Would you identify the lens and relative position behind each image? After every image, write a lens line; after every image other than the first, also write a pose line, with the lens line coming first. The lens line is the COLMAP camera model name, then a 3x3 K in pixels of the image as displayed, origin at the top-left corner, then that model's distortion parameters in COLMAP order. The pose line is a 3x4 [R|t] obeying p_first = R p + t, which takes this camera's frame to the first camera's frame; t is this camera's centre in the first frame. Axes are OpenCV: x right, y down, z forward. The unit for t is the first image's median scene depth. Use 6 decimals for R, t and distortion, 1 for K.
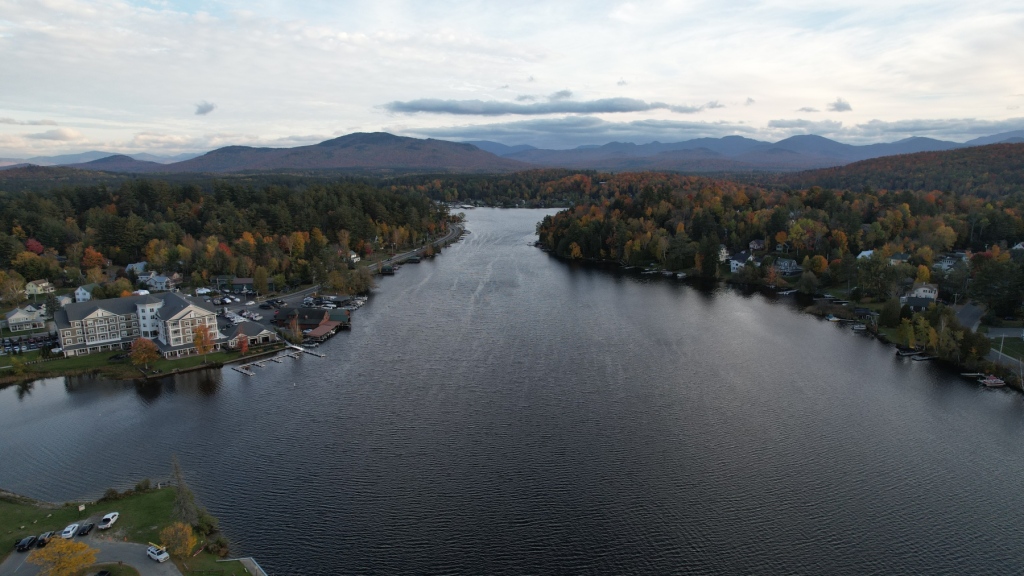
lens RADIAL K [[654.4, 0, 514.2], [0, 654.4, 295.1], [0, 0, 1]] dist [-0.073324, 0.068694]
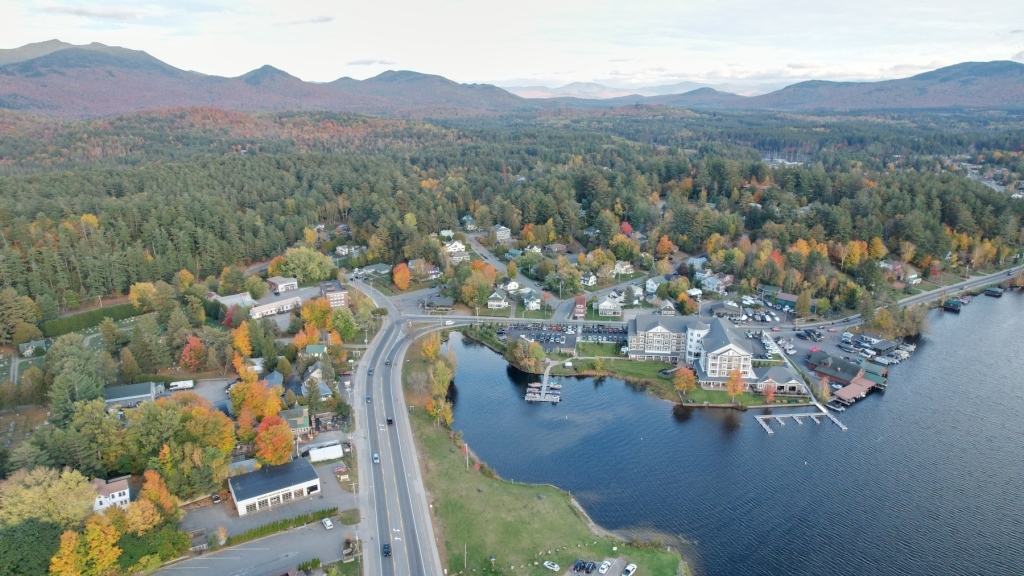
lens RADIAL K [[654.4, 0, 517.0], [0, 654.4, 298.7], [0, 0, 1]] dist [-0.073324, 0.068694]
pose [[0.687739, 0.216900, -0.692798, -0.001409], [-0.140967, 0.976059, 0.165645, -0.104151], [0.712140, -0.016259, 0.701849, -0.018615]]
